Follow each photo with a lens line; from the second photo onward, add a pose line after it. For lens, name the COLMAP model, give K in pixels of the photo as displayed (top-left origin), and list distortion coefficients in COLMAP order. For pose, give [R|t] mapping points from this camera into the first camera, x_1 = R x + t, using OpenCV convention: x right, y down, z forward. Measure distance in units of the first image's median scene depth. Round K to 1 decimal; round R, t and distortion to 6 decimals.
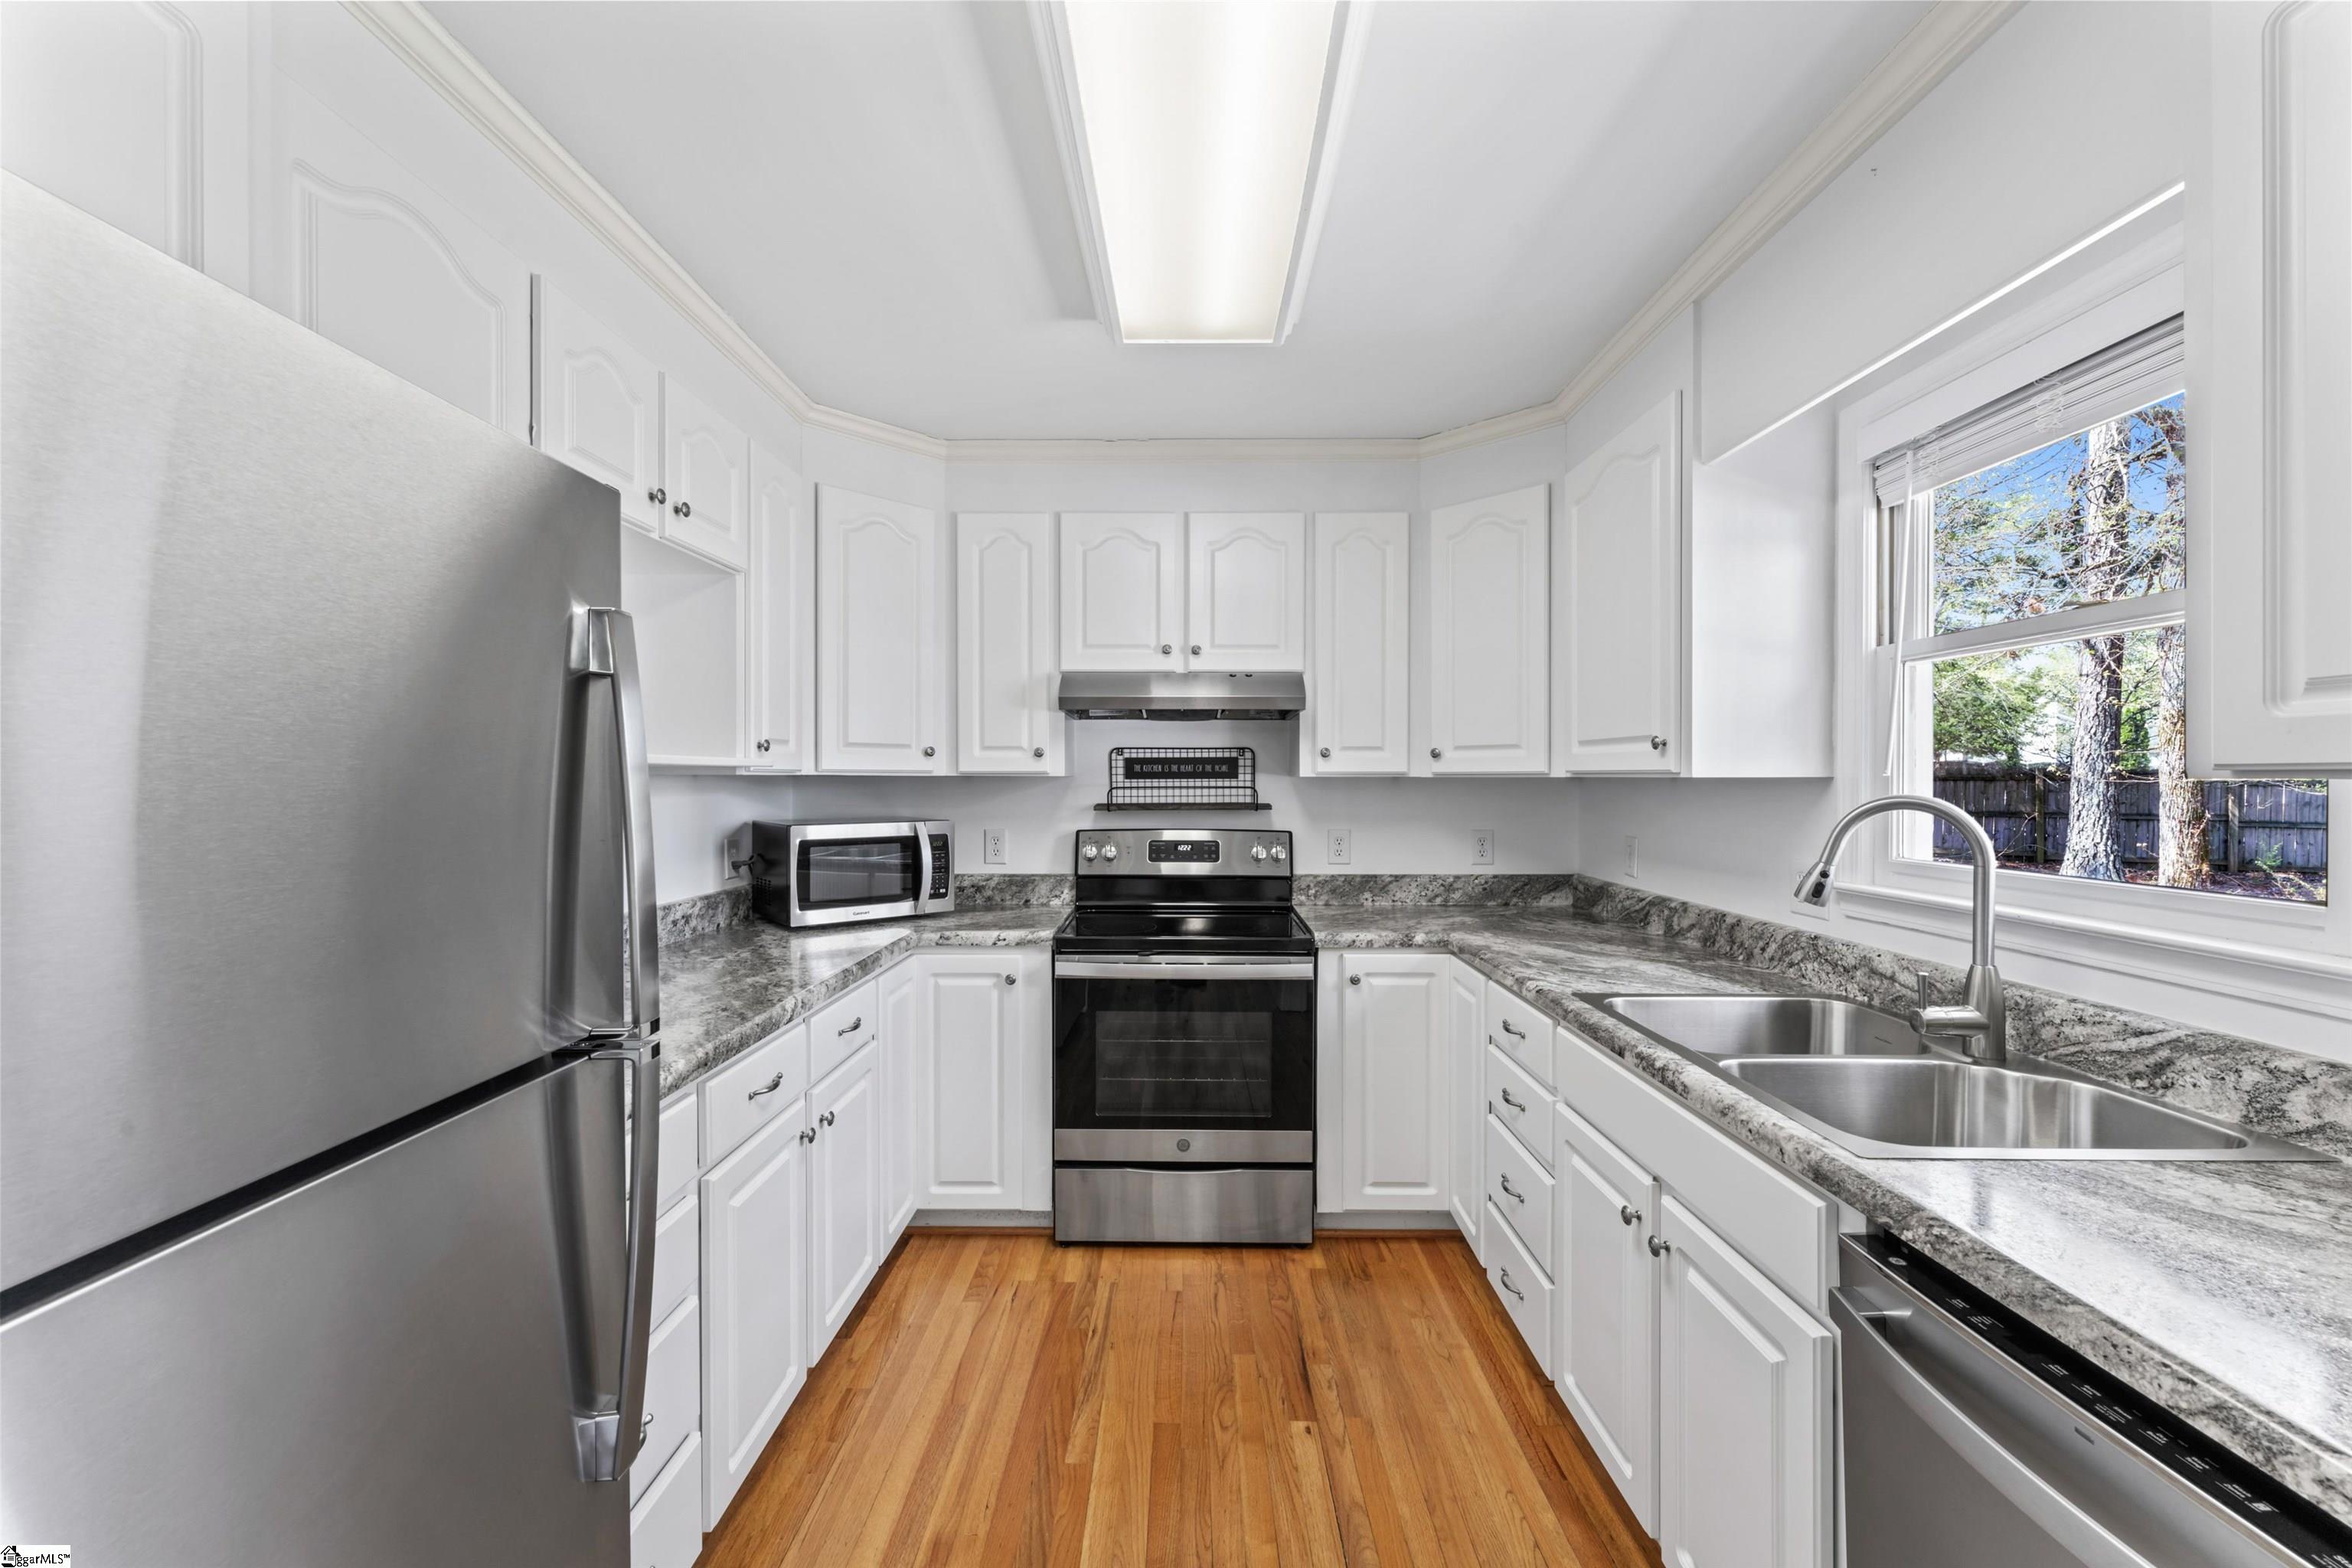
lens RADIAL K [[940.9, 0, 1139.5], [0, 940.9, 780.2], [0, 0, 1]] dist [0.003229, 0.000879]
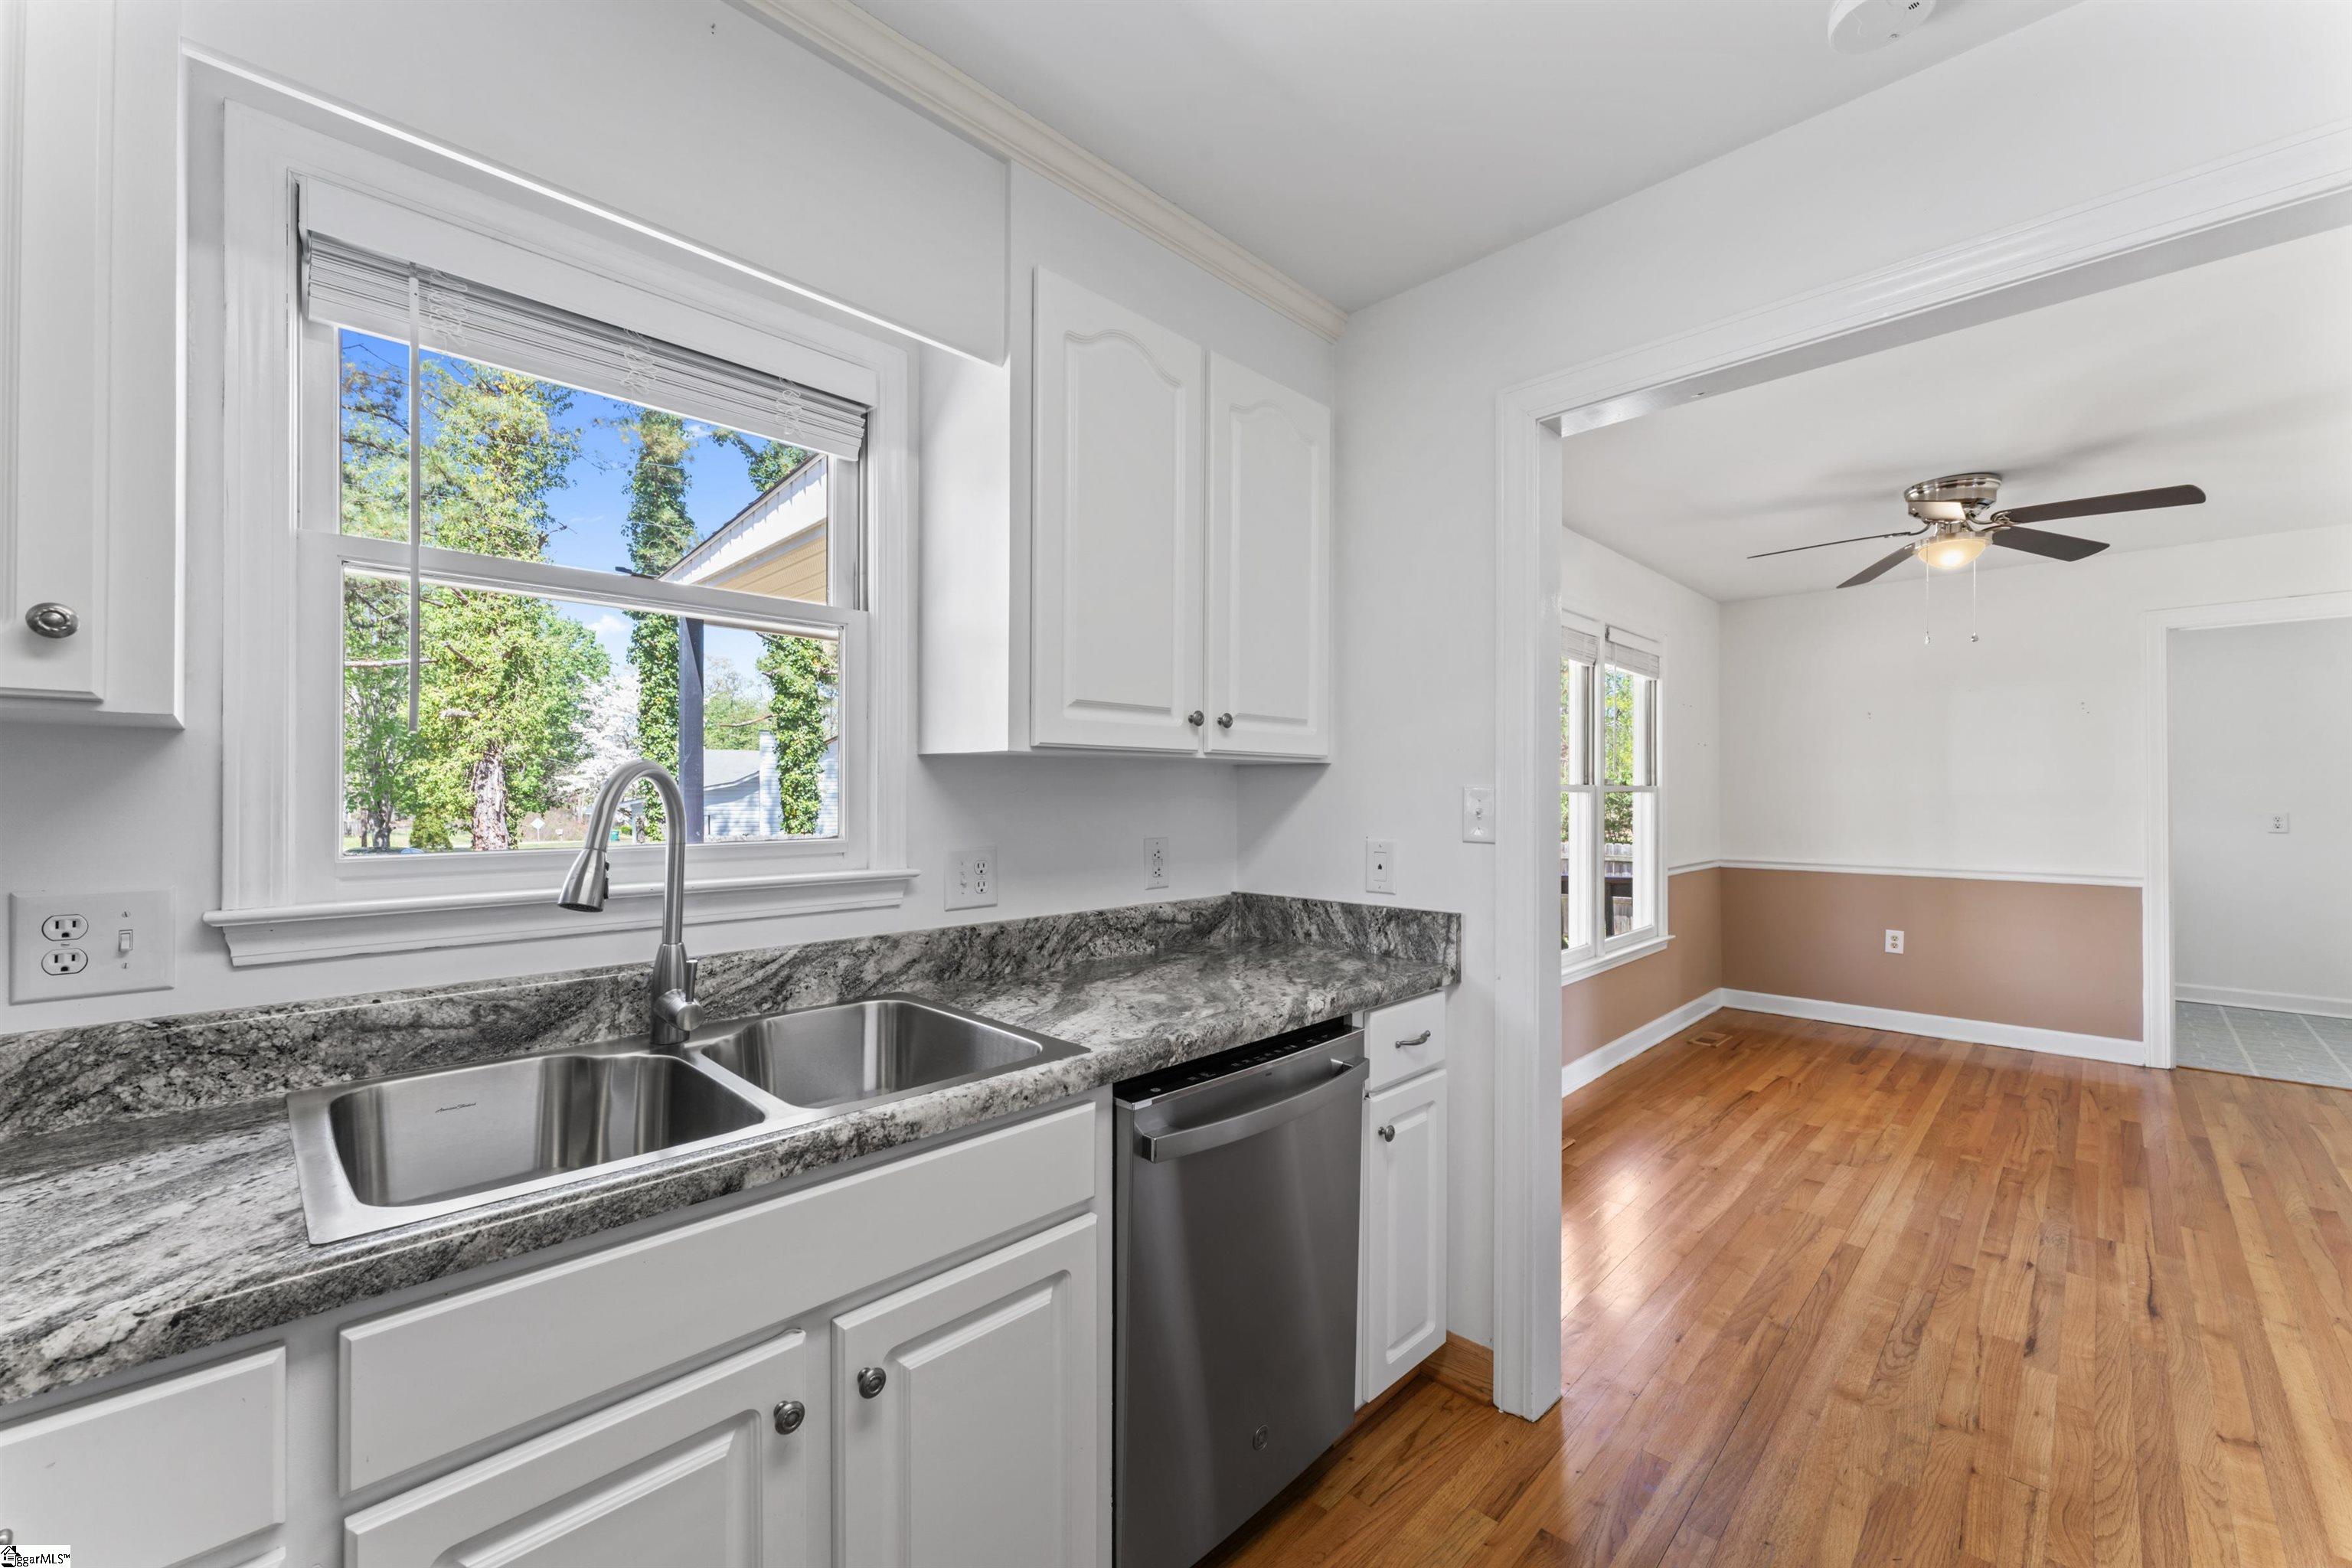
lens RADIAL K [[940.9, 0, 1173.4], [0, 940.9, 790.8], [0, 0, 1]] dist [0.003229, 0.000879]
pose [[-0.745526, -0.000349, 0.666476, -0.047903], [-0.000304, 1.000000, 0.000184, 0.020716], [-0.666476, -0.000066, -0.745526, 0.649091]]
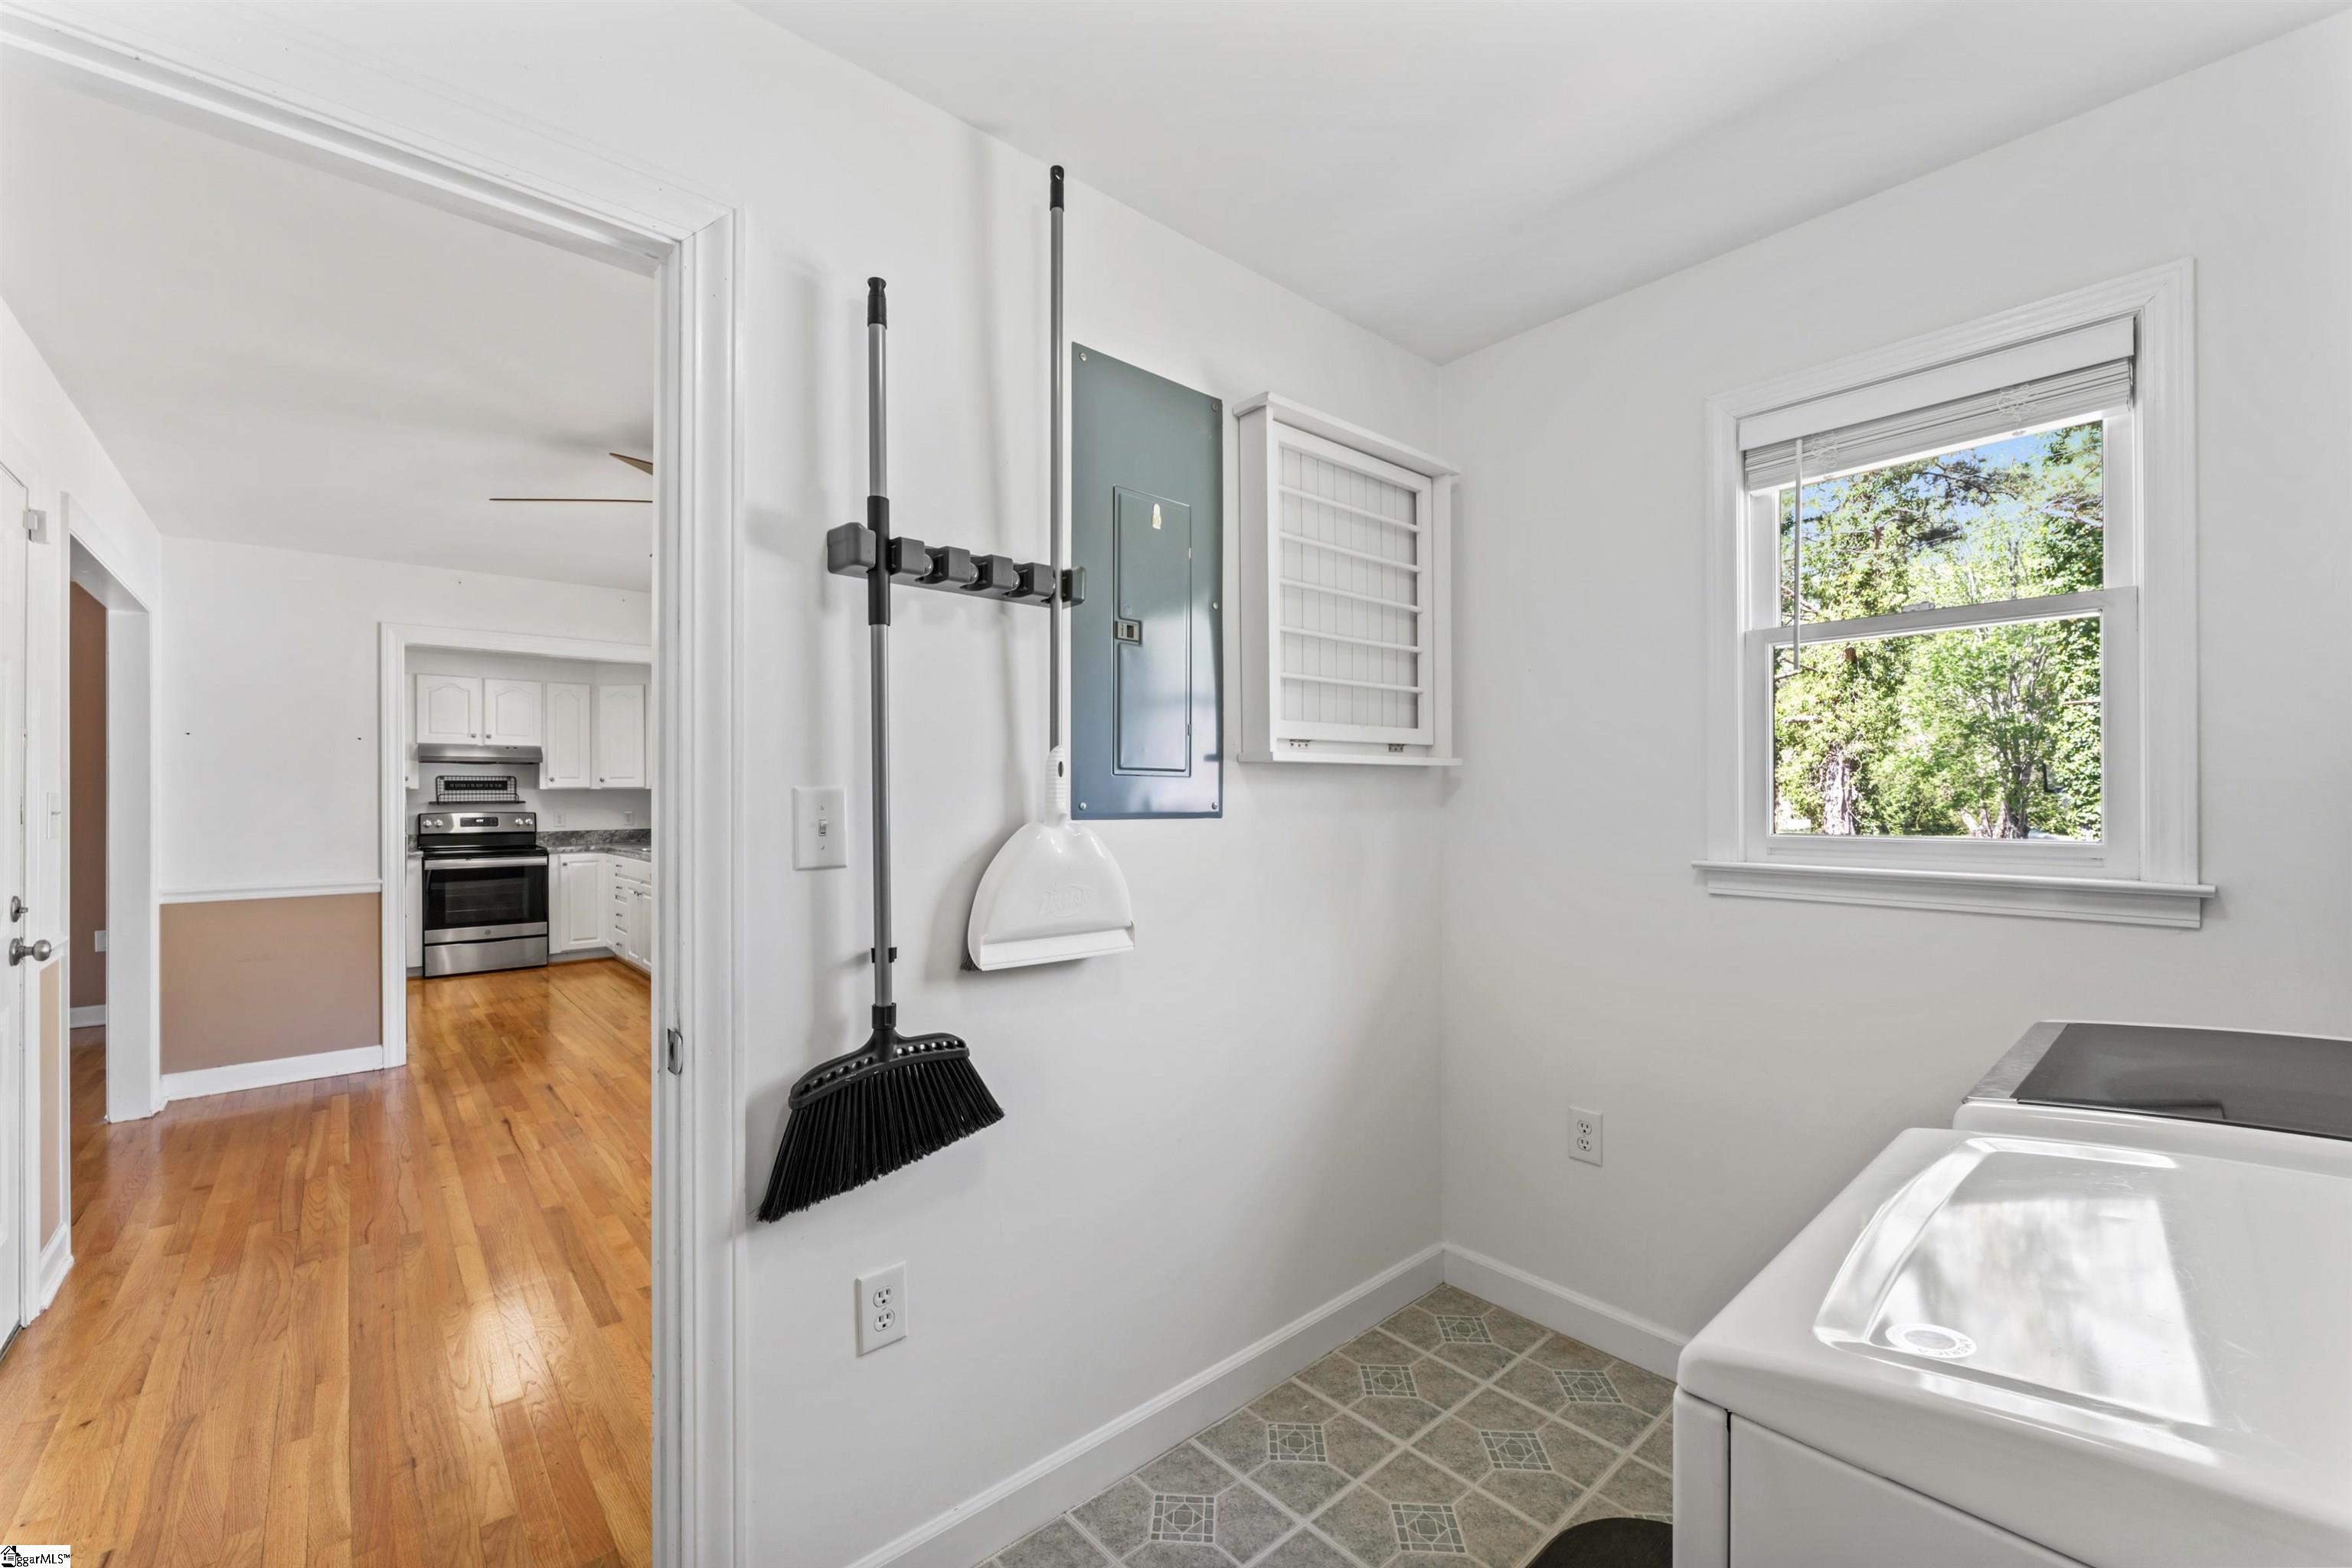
lens RADIAL K [[940.9, 0, 1162.9], [0, 940.9, 791.5], [0, 0, 1]] dist [0.003229, 0.000879]
pose [[0.723250, -0.003370, 0.690578, -0.359477], [0.006590, 0.999976, -0.002022, 0.018825], [-0.690555, 0.006014, 0.723255, -1.942461]]
